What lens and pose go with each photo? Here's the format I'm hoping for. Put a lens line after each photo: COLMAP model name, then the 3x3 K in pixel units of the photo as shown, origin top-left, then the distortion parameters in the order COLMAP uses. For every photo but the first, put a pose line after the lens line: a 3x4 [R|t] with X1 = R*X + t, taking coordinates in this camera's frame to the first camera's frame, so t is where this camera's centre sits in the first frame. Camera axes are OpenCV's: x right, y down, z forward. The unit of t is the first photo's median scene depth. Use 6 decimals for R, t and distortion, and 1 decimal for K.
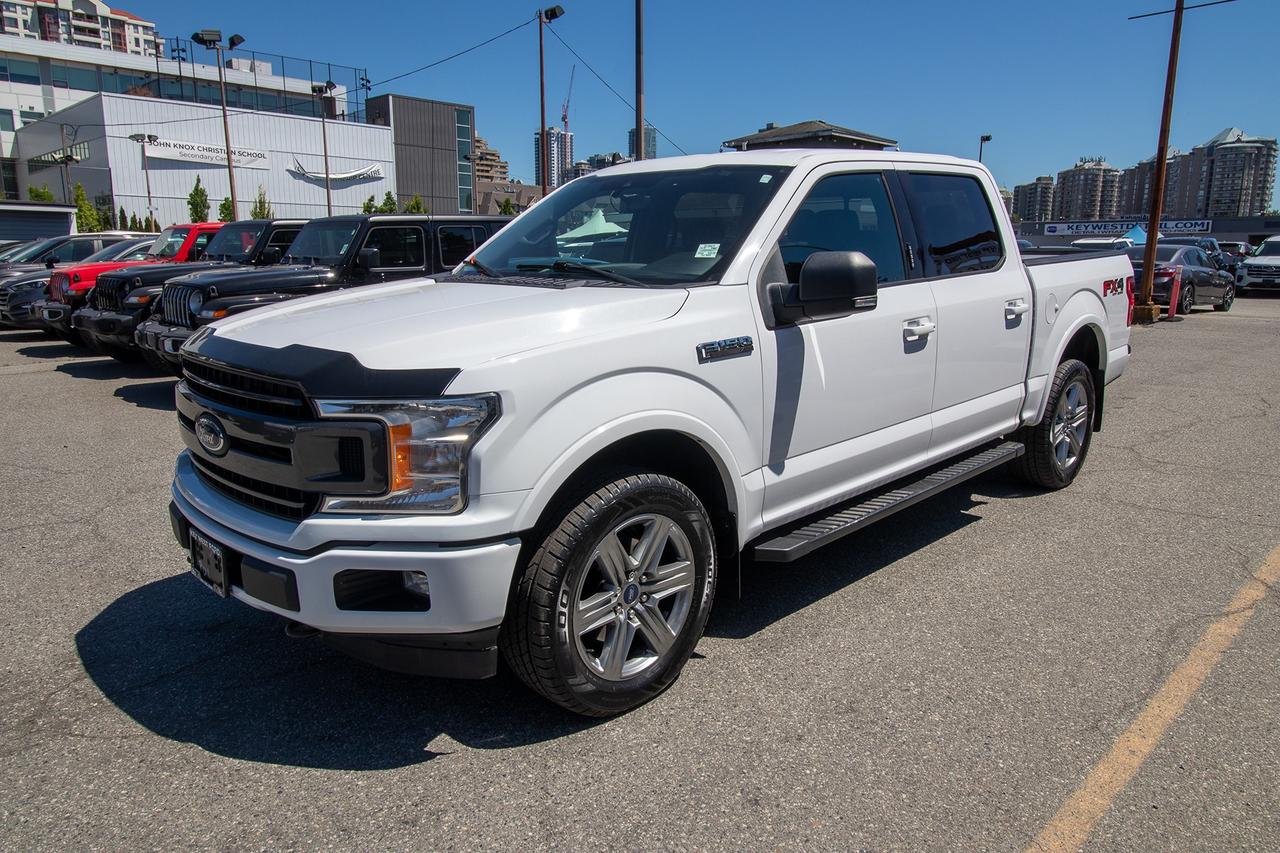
lens RADIAL K [[879.6, 0, 640.0], [0, 879.6, 426.5], [0, 0, 1]] dist [0.009243, -0.006203]
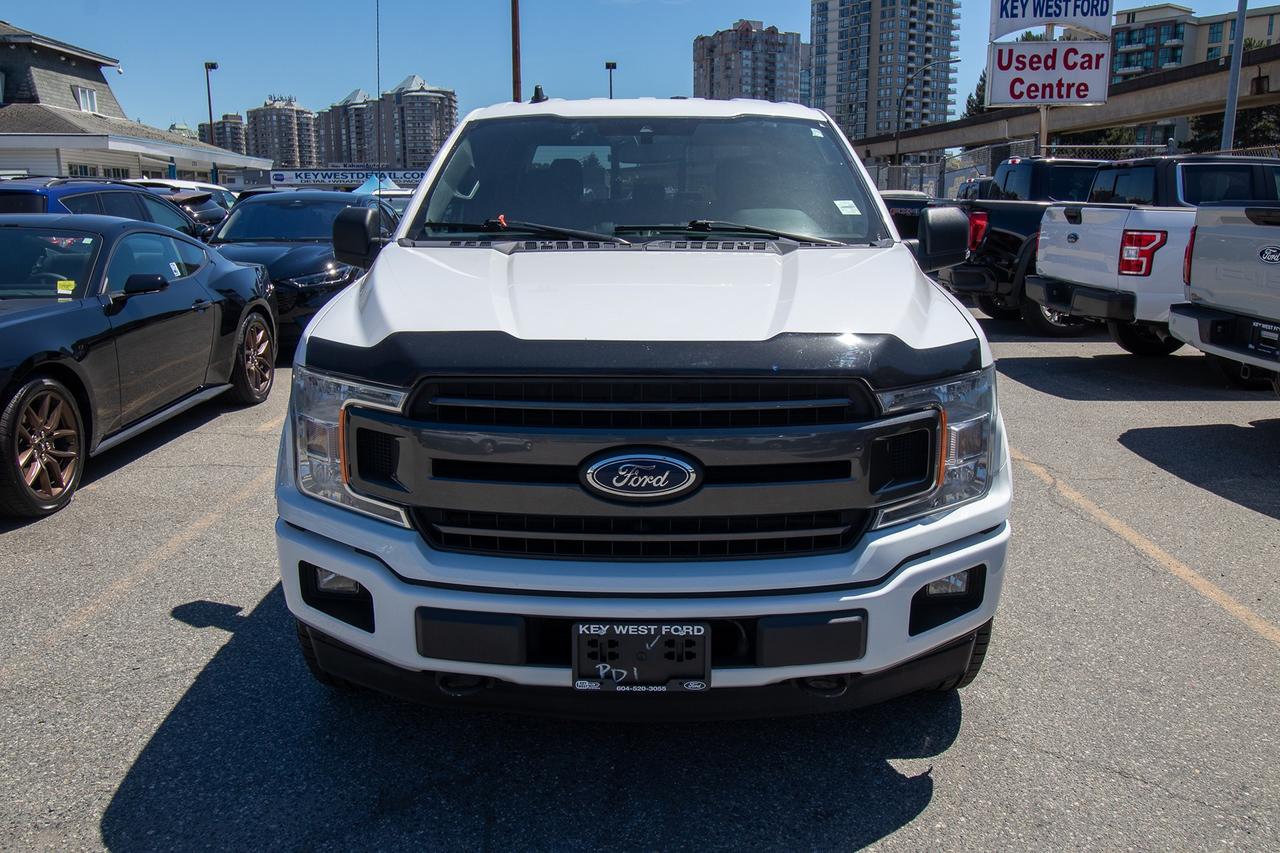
lens RADIAL K [[1053.8, 0, 640.0], [0, 1053.8, 426.5], [0, 0, 1]] dist [0.006724, 0.006447]
pose [[0.699456, -0.150014, 0.698754, -0.971504], [0.140729, 0.987490, 0.071132, -0.081130], [-0.700683, 0.048582, 0.711817, 0.364429]]
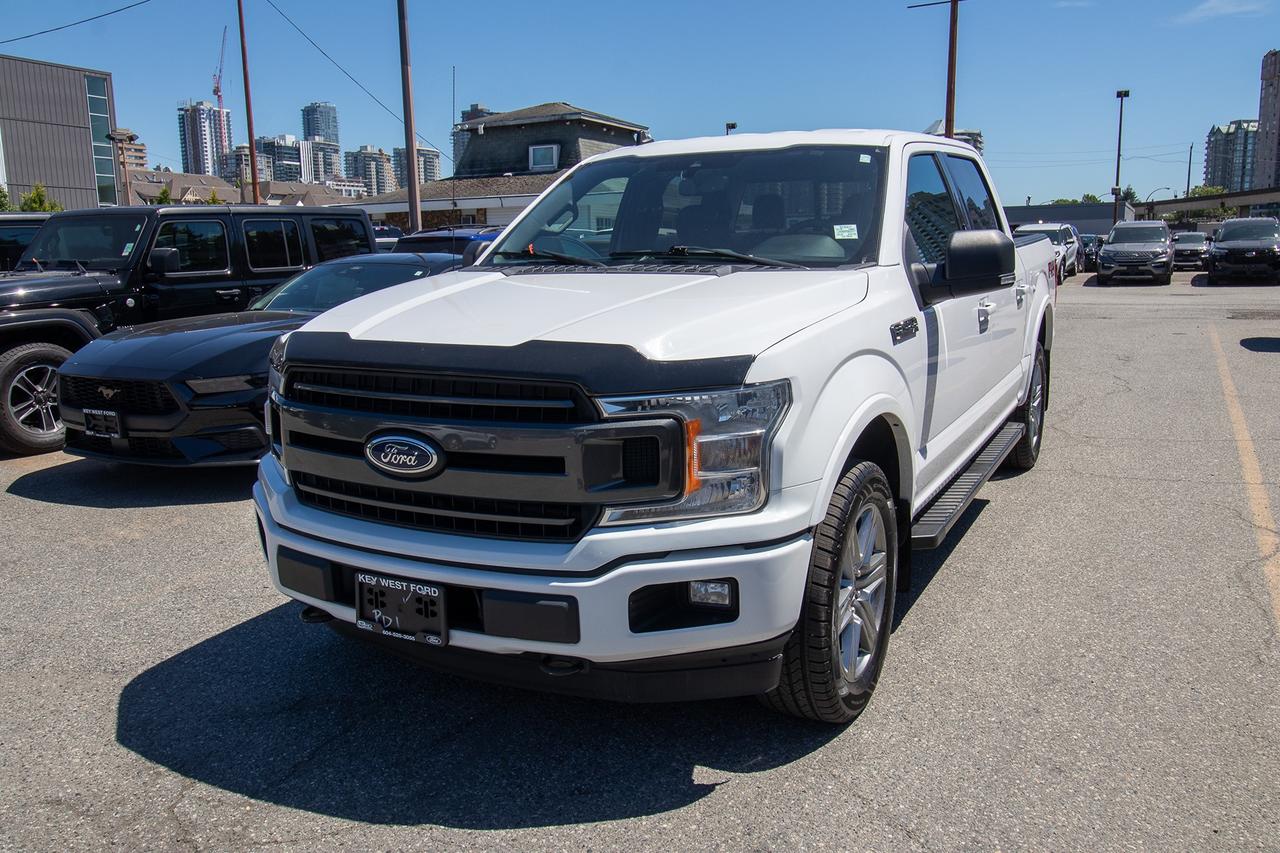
lens RADIAL K [[1022.6, 0, 640.0], [0, 1022.6, 426.5], [0, 0, 1]] dist [0.017469, -0.000917]
pose [[0.954549, -0.068056, 0.290179, -0.501601], [0.075948, 0.996983, -0.016008, 0.013876], [-0.288214, 0.037319, 0.956838, 0.002445]]
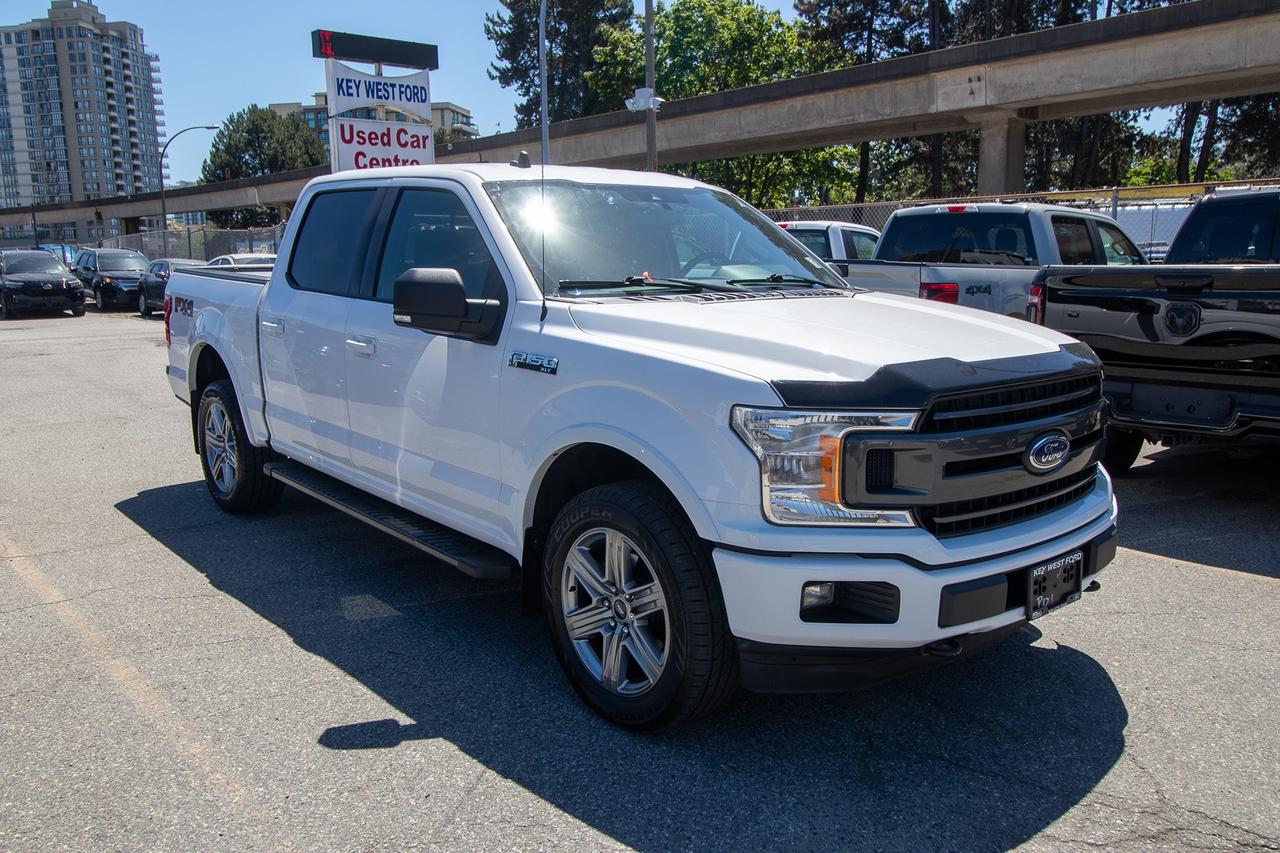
lens RADIAL K [[1022.6, 0, 640.0], [0, 1022.6, 426.5], [0, 0, 1]] dist [0.017469, -0.000917]
pose [[0.051311, -0.161039, 0.985613, -1.468608], [0.206655, 0.967265, 0.147282, -0.251035], [-0.977068, 0.196124, 0.082911, 1.217559]]
